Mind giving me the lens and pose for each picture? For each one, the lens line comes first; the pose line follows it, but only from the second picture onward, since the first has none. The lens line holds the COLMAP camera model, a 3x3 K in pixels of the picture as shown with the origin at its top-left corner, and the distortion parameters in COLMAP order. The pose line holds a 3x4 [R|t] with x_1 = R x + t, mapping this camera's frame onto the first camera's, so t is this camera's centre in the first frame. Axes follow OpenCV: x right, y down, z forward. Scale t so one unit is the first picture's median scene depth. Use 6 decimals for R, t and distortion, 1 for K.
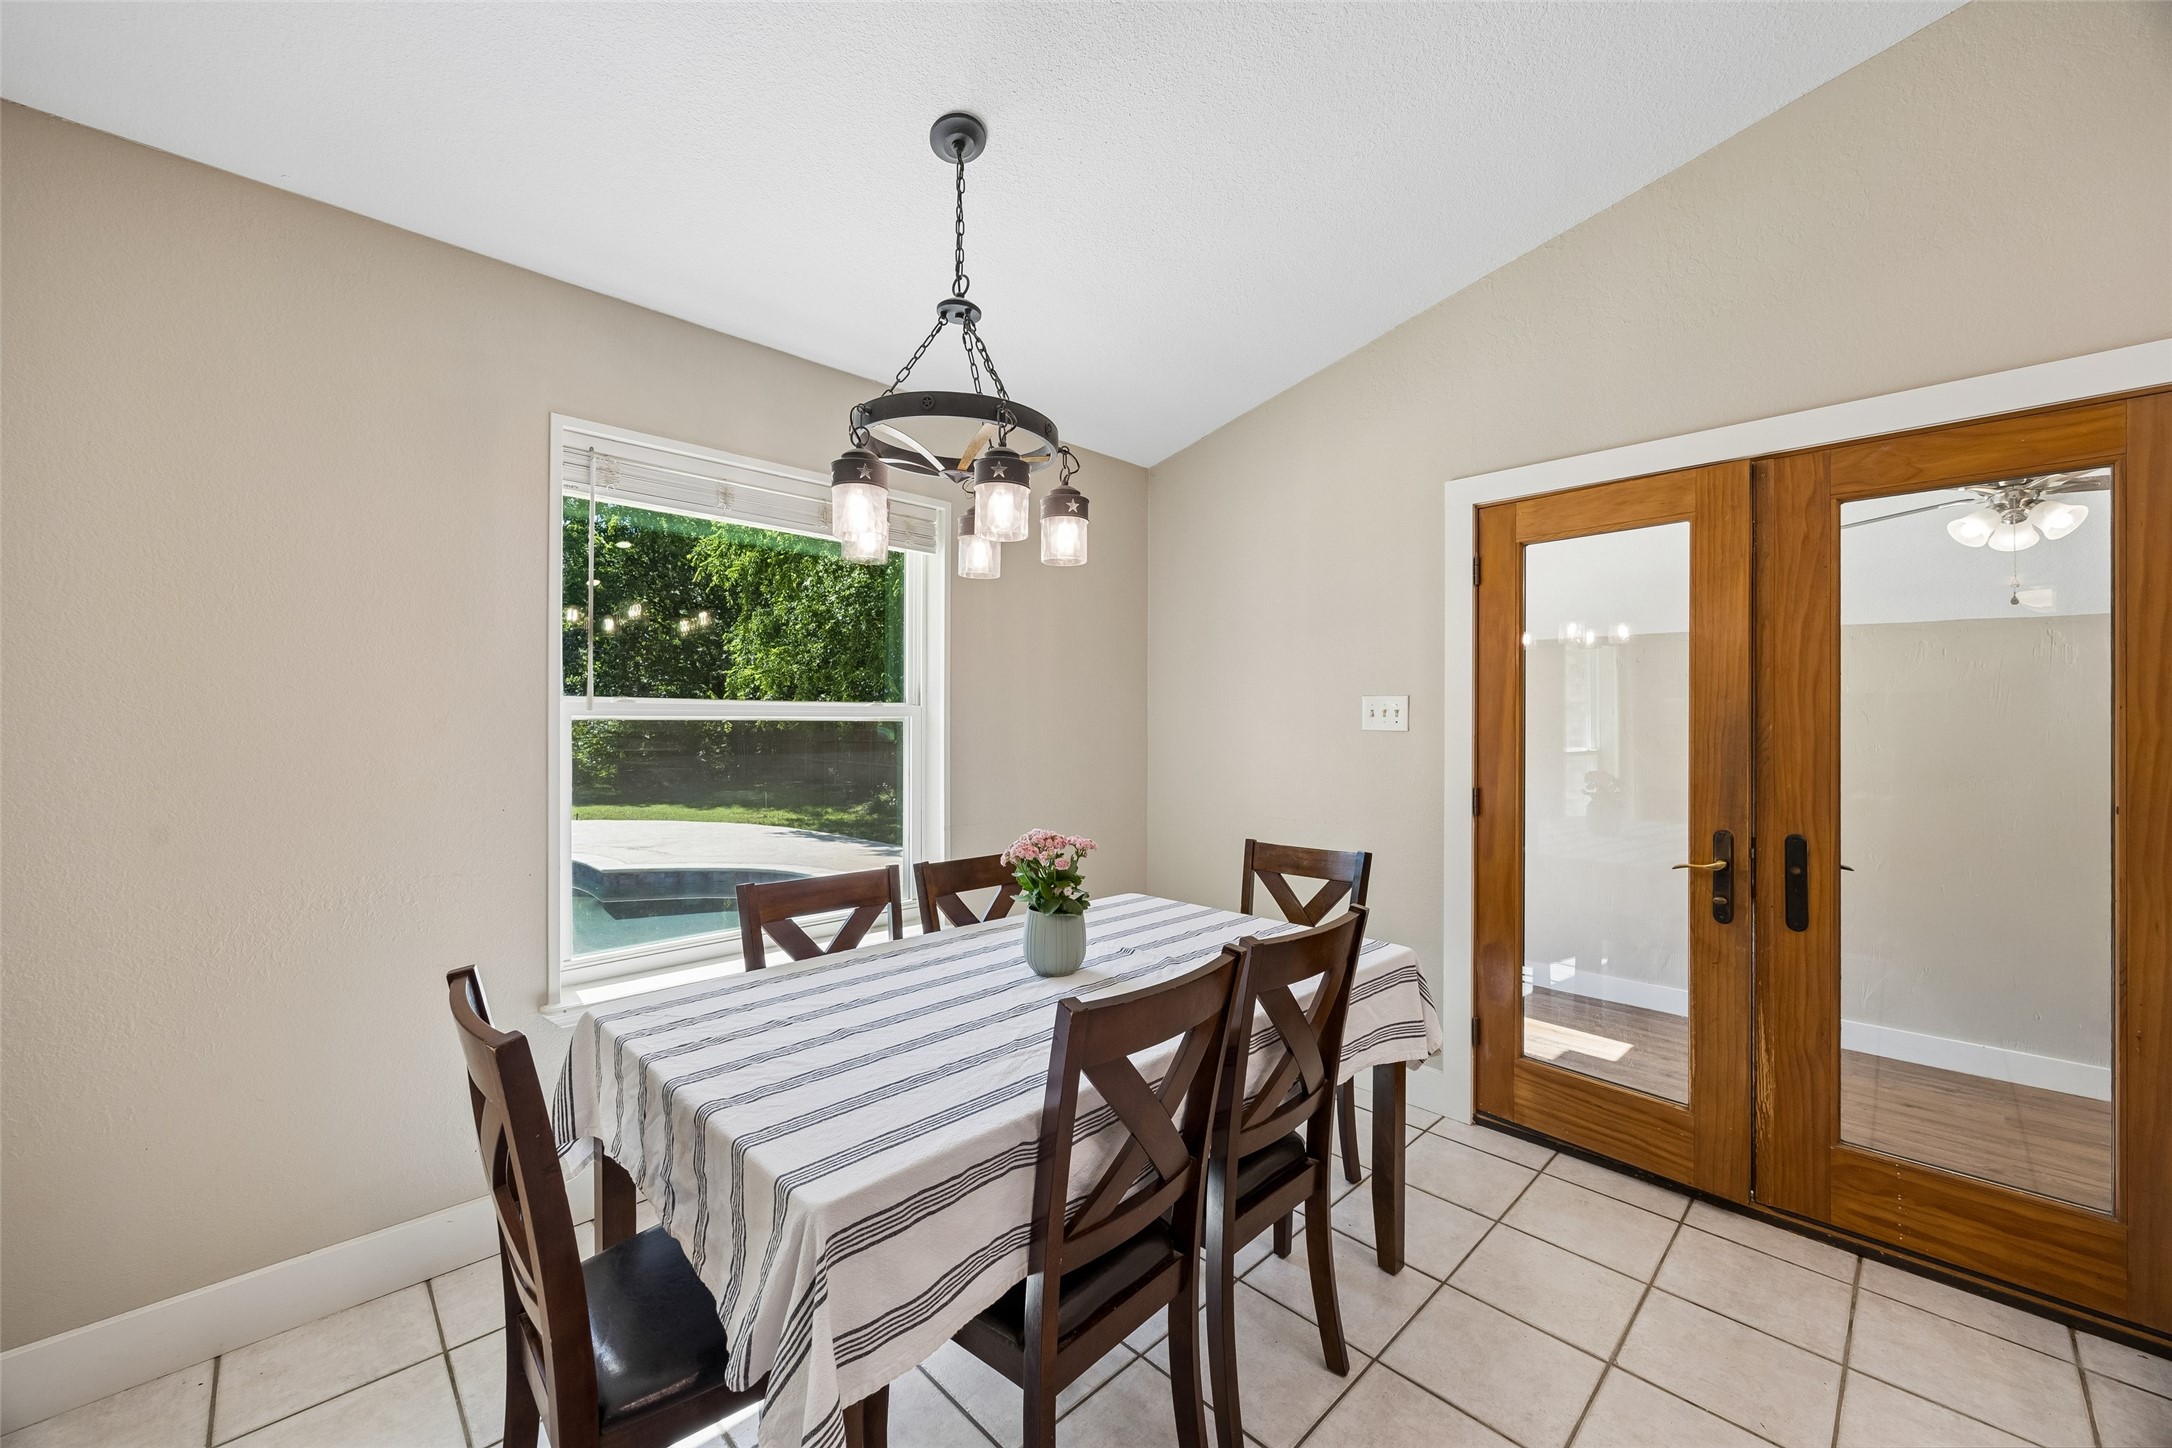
lens RADIAL K [[845.3, 0, 1100.2], [0, 845.3, 722.4], [0, 0, 1]] dist [-0.006402, -0.000105]
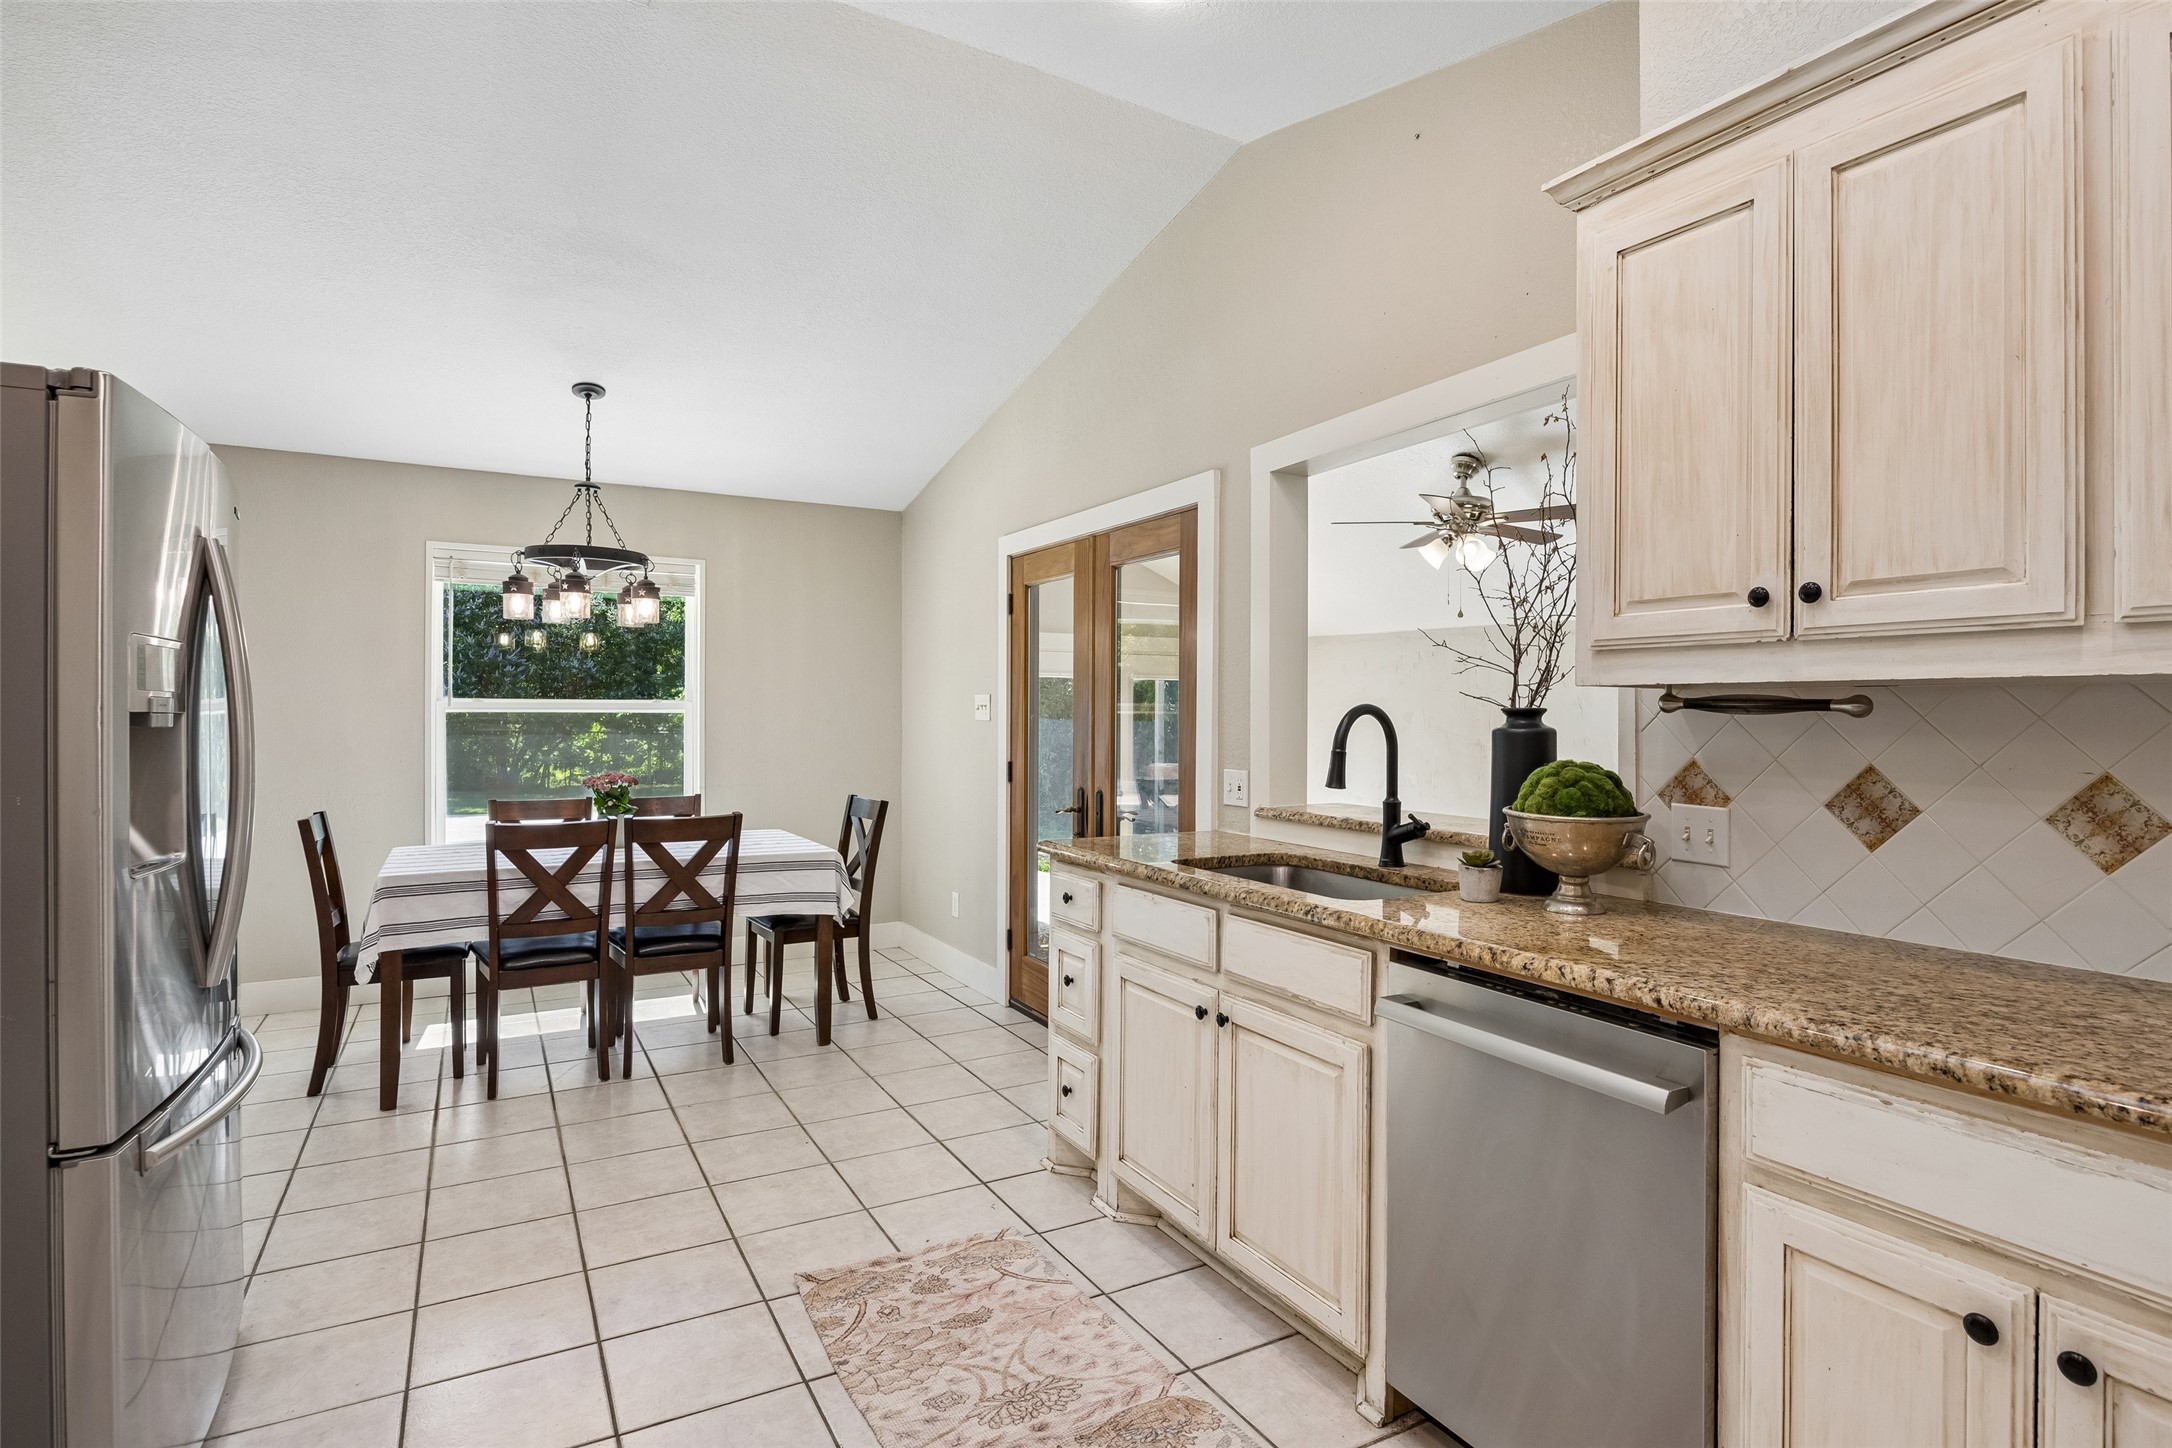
lens RADIAL K [[1063.8, 0, 1091.9], [0, 1063.8, 709.5], [0, 0, 1]] dist [-0.020012, -0.000443]
pose [[0.968096, 0.001180, -0.250578, 1.131566], [-0.001345, 0.999999, -0.000489, -0.008067], [0.250577, 0.000811, 0.968096, -0.719802]]
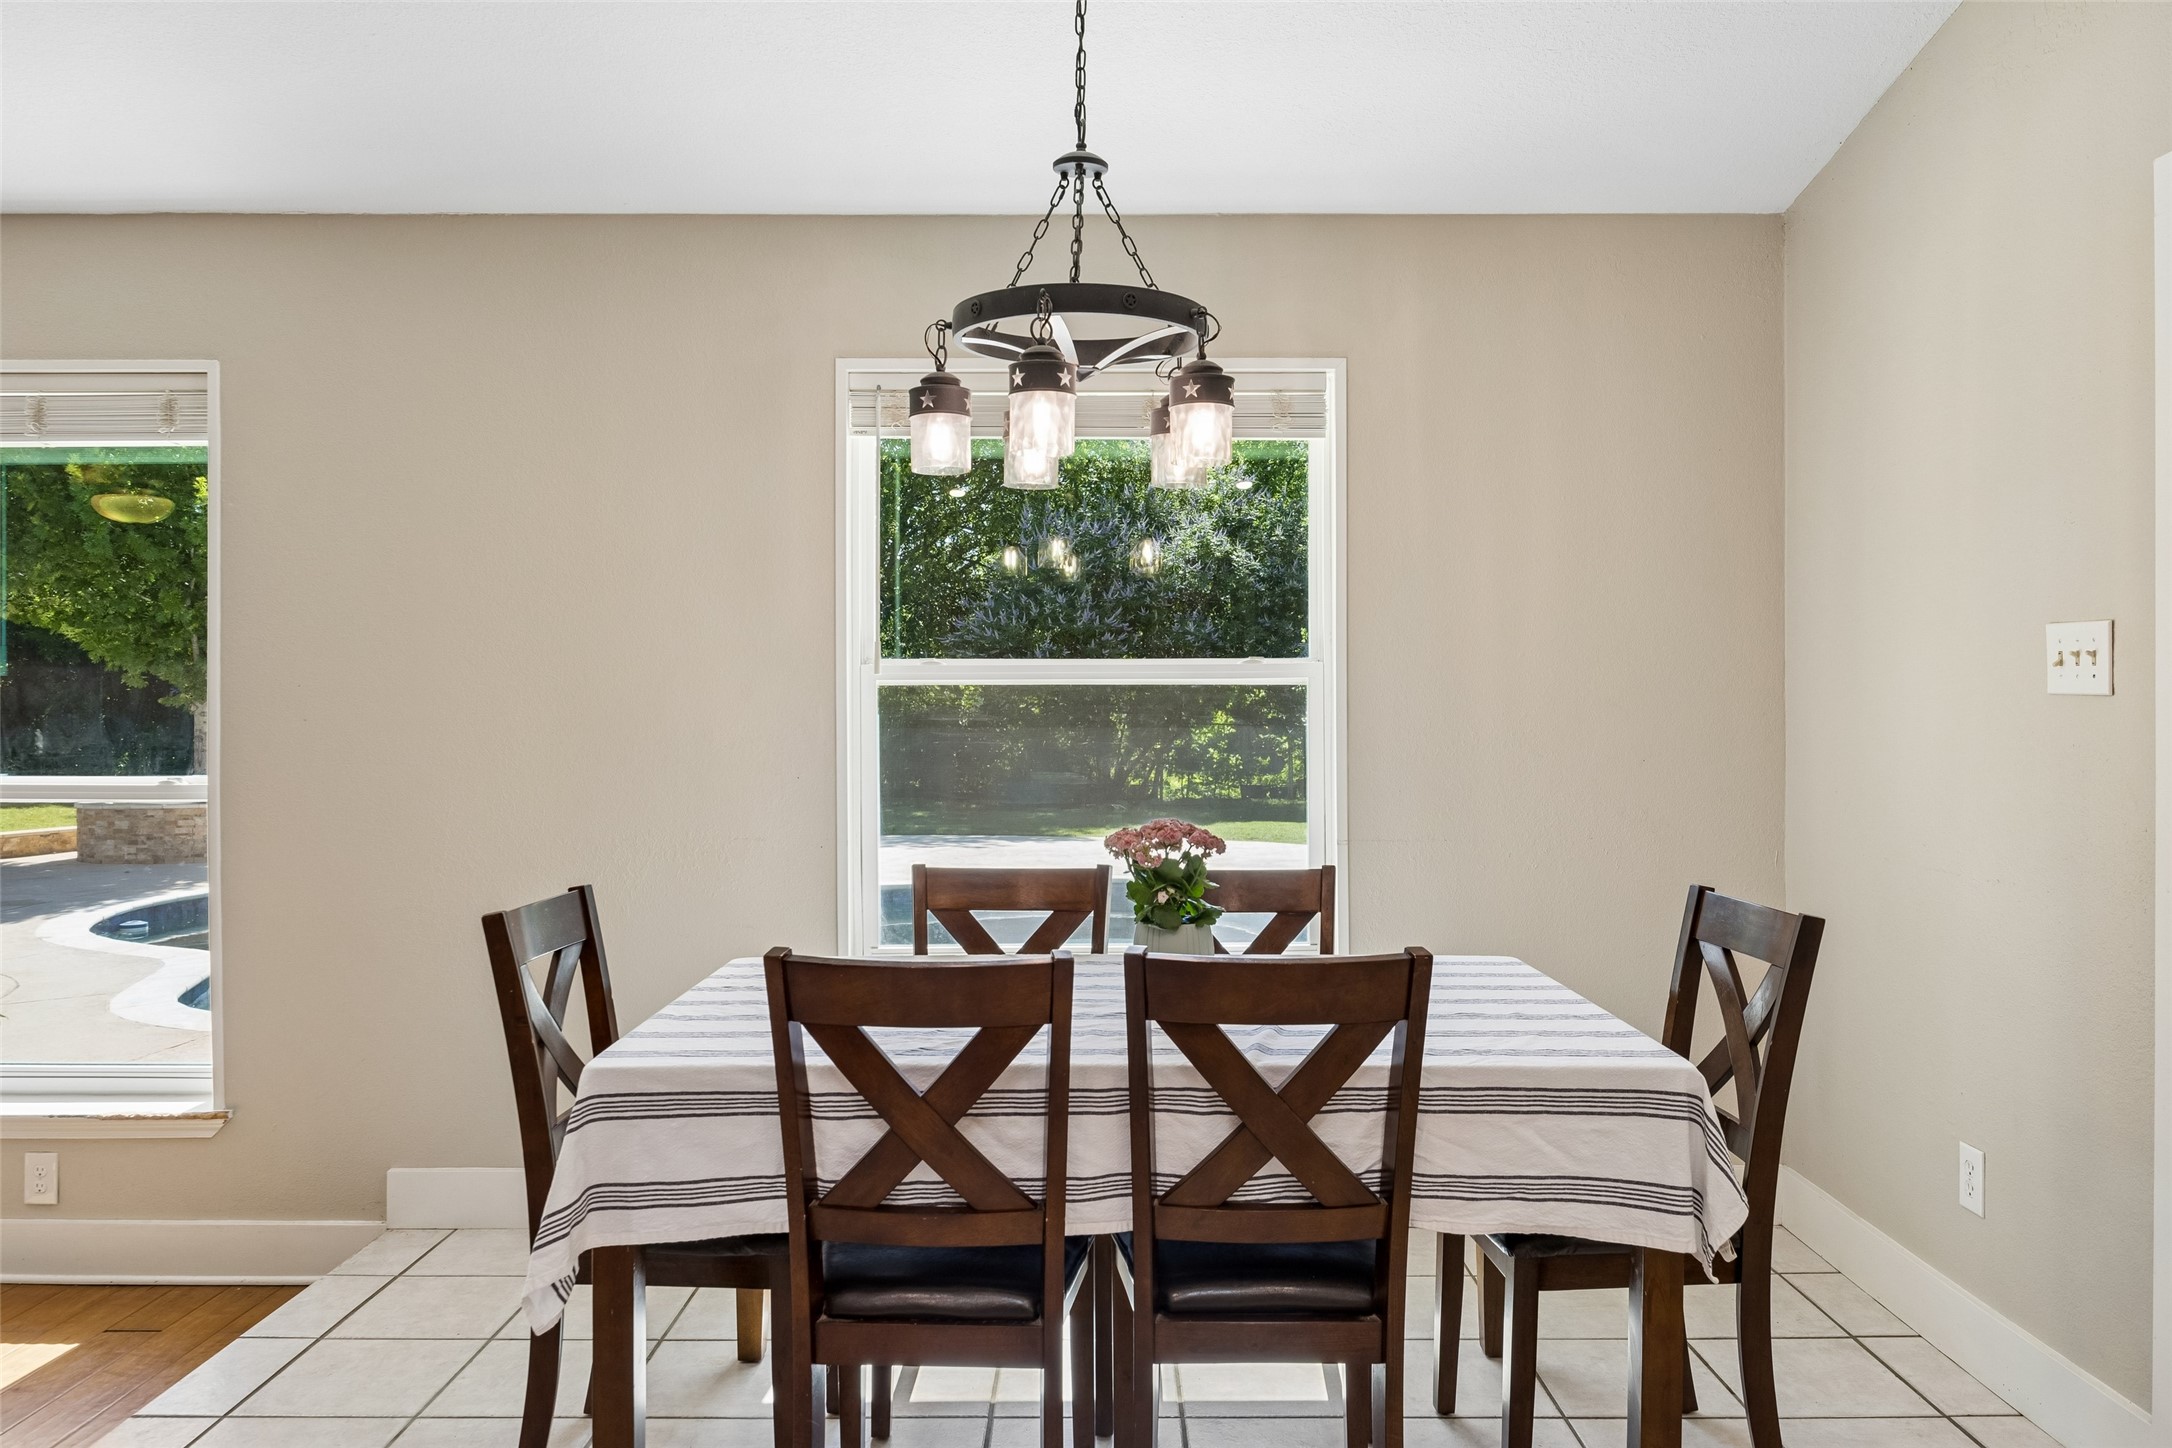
lens RADIAL K [[1541.7, 0, 1095.2], [0, 1541.7, 709.9], [0, 0, 1]] dist [-0.001145, 0.000496]
pose [[0.711991, 0.003252, -0.702181, 0.676496], [0.005213, 0.999937, 0.009917, 0.008211], [0.702170, -0.010722, 0.711929, -0.023372]]
